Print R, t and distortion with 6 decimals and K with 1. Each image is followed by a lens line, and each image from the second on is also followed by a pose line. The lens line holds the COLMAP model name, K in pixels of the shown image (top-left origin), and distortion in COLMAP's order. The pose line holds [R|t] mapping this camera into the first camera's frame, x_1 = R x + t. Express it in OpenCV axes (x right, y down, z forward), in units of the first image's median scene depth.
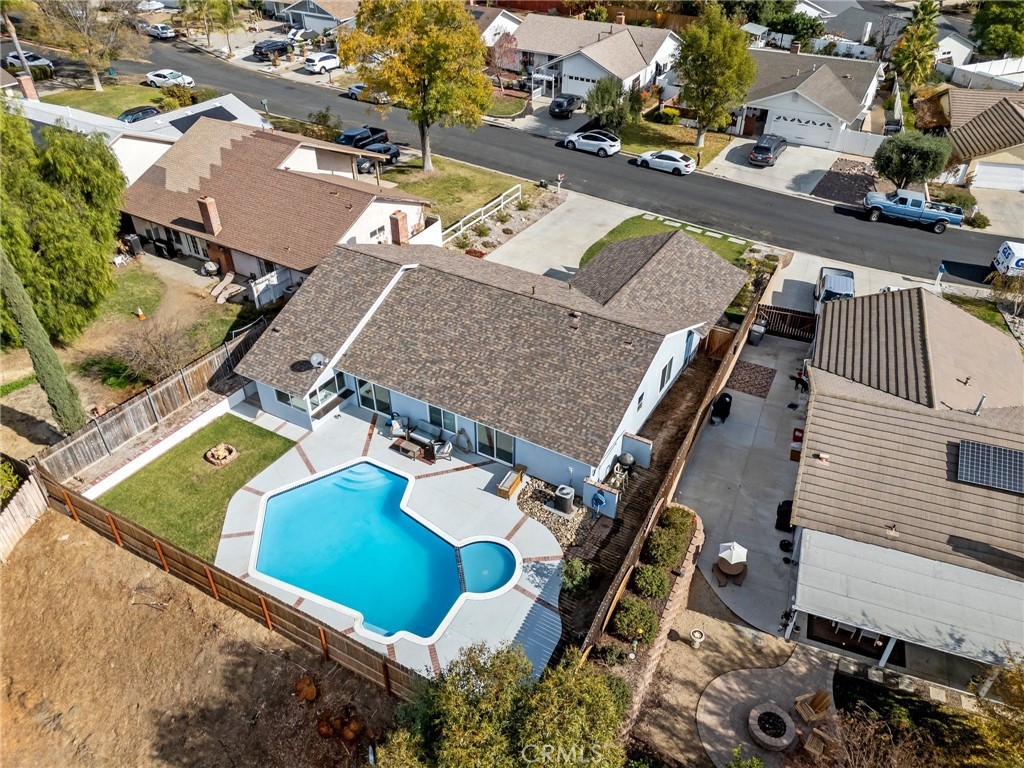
lens RADIAL K [[756.5, 0, 512.0], [0, 756.5, 384.0], [0, 0, 1]] dist [0.052250, -0.036552]
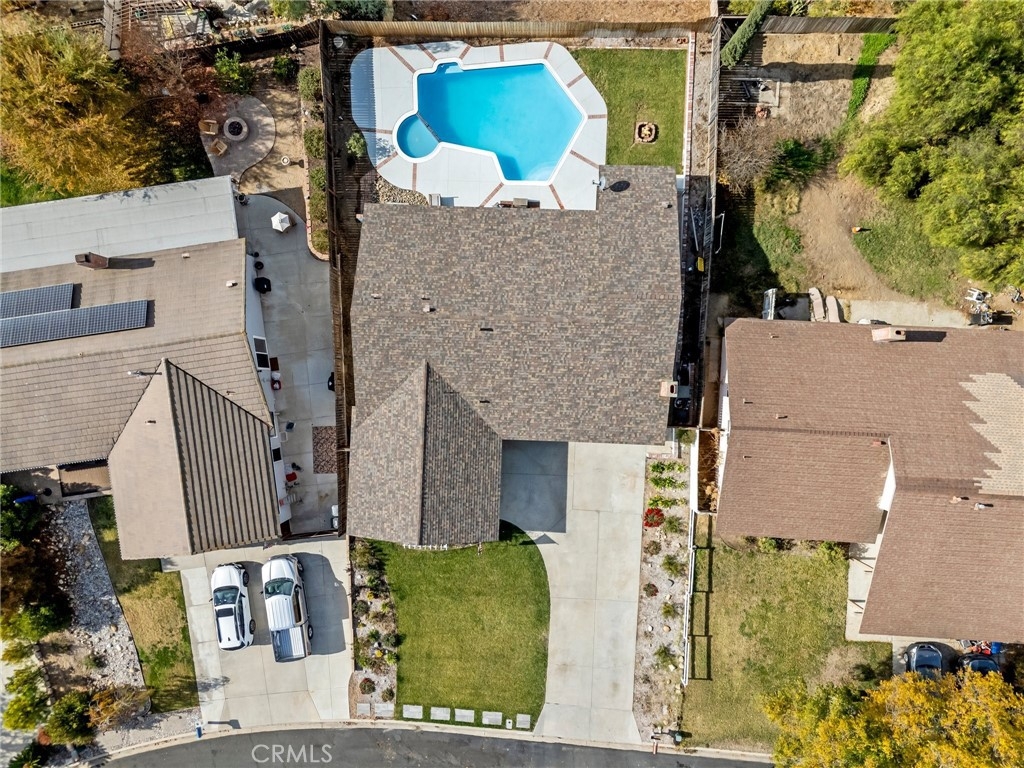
lens RADIAL K [[756.5, 0, 512.0], [0, 756.5, 384.0], [0, 0, 1]] dist [0.052250, -0.036552]
pose [[-0.876996, 0.479756, 0.026687, -0.003405], [-0.259899, -0.520345, 0.813445, -0.787869], [0.404142, 0.706452, 0.581029, 0.308876]]
